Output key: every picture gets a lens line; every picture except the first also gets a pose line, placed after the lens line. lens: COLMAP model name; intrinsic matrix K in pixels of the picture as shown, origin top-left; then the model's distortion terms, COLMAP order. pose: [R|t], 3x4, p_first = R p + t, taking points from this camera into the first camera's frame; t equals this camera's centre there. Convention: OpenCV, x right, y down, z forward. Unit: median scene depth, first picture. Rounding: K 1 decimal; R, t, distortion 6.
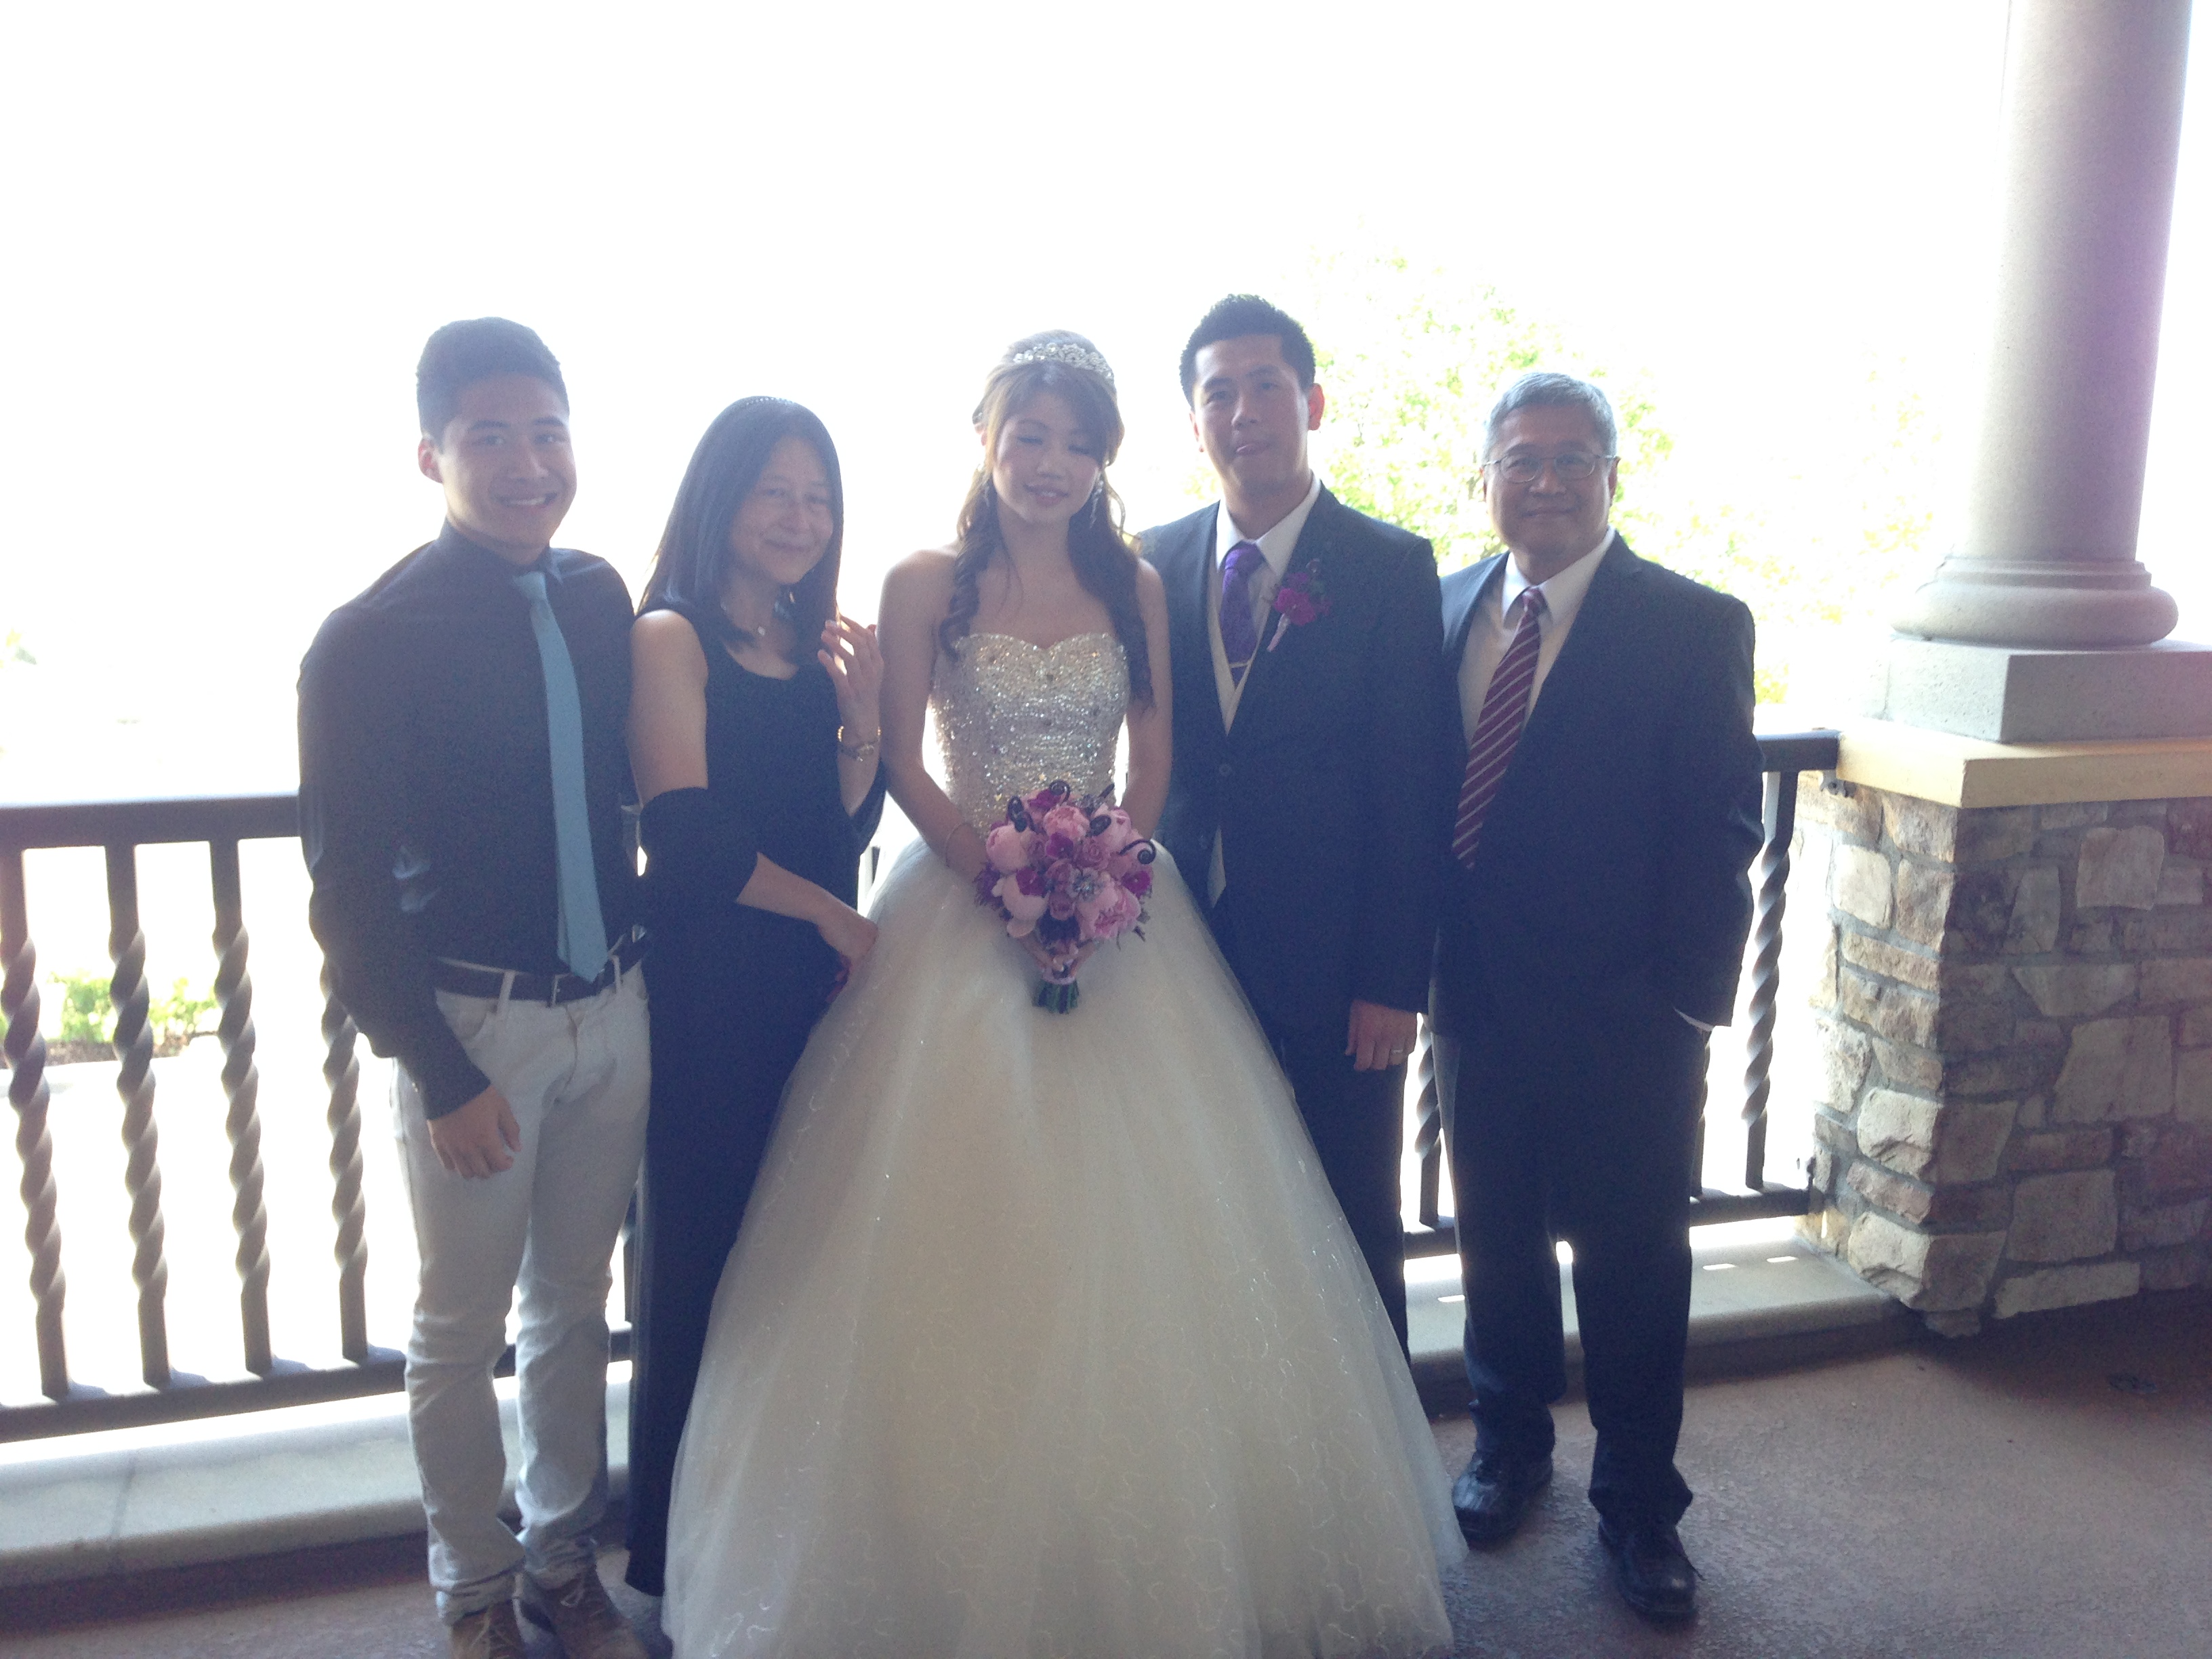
lens RADIAL K [[2129.8, 0, 1045.0], [0, 2129.8, 762.1], [0, 0, 1]] dist [-0.005307, 0.000000]
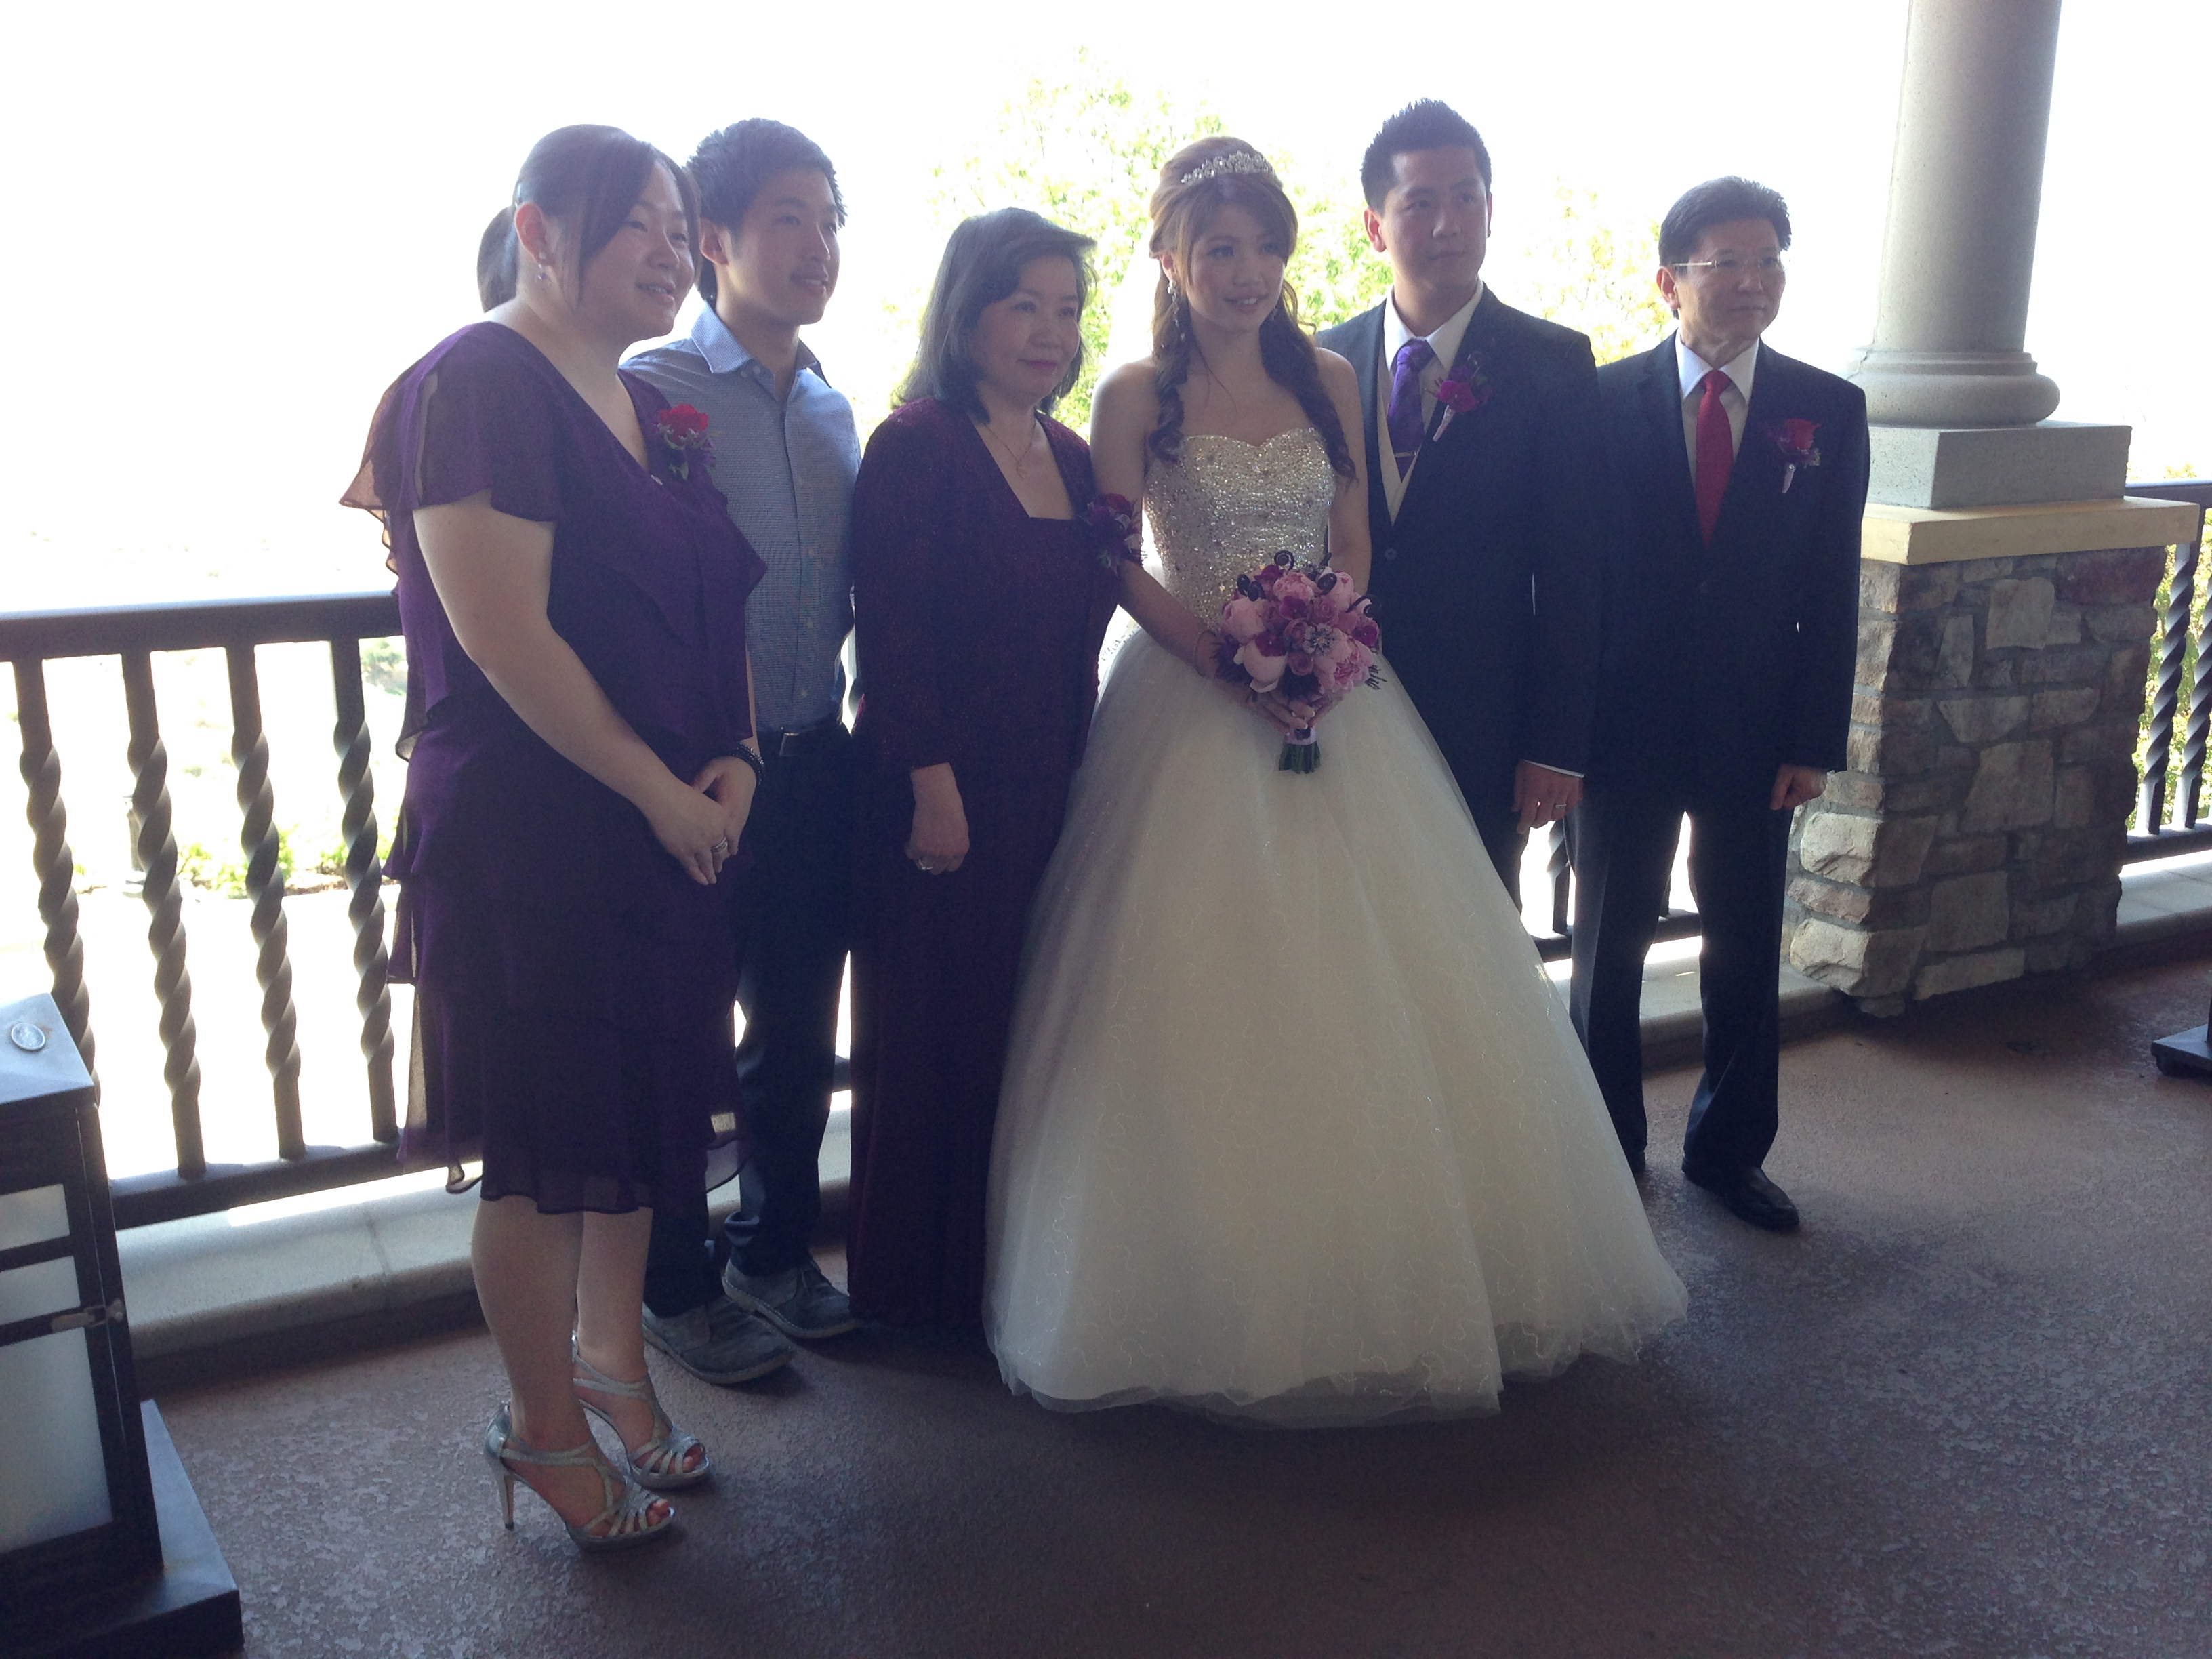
lens RADIAL K [[2129.8, 0, 995.8], [0, 2129.8, 752.1], [0, 0, 1]] dist [-0.005307, 0.000000]
pose [[0.990343, -0.044182, 0.131410, -0.211903], [0.034261, 0.996456, 0.076821, 0.016255], [-0.134338, -0.071577, 0.988347, -0.089788]]
